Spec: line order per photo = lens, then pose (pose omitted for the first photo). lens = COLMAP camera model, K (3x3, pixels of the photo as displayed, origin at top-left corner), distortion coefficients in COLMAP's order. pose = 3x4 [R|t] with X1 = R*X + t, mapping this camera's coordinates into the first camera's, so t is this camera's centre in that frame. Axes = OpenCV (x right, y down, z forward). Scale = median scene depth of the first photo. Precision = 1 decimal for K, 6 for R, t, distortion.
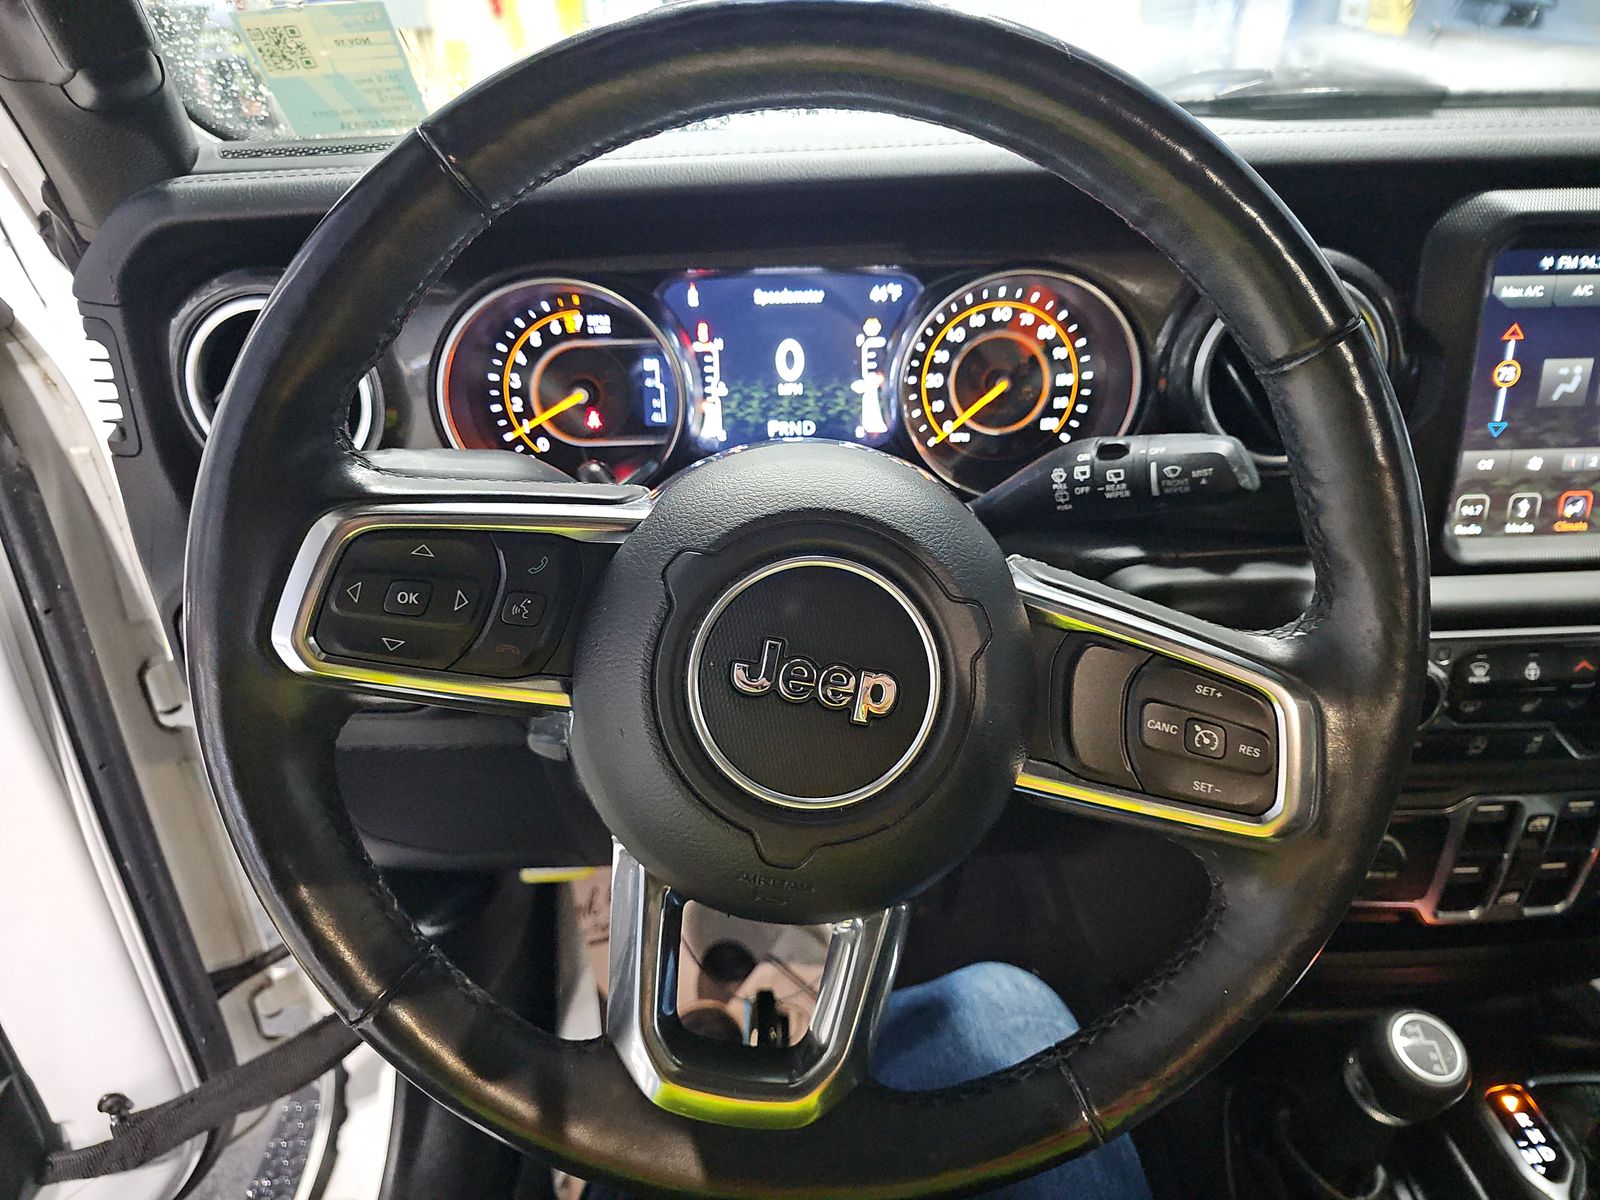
lens RADIAL K [[1199.3, 0, 822.8], [0, 1199.3, 600.3], [0, 0, 1]] dist [0.109057, -0.198767]
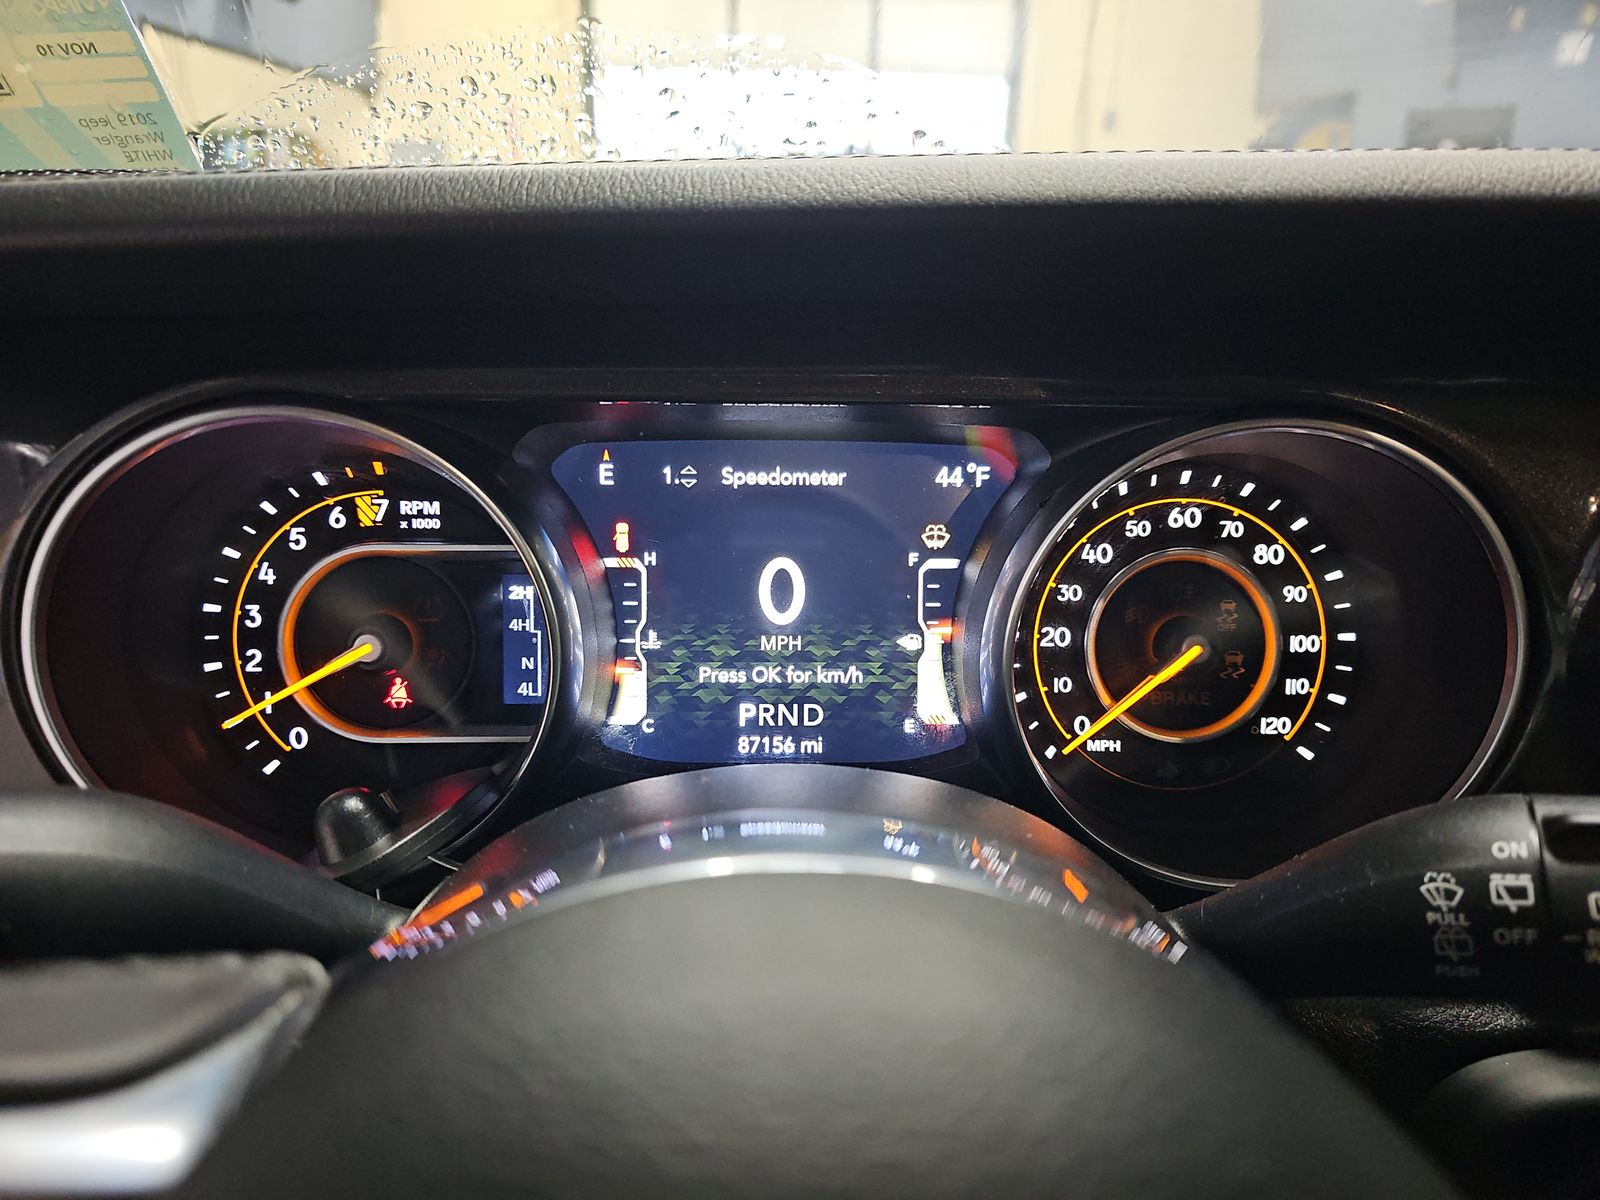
lens RADIAL K [[1072.4, 0, 800.0], [0, 1072.4, 600.0], [0, 0, 1]] dist [-0.000129, -0.000082]
pose [[0.999426, 0.029433, -0.016784, -0.011405], [-0.032123, 0.980652, -0.193106, -0.105037], [0.010775, 0.193535, 0.981034, 0.541184]]
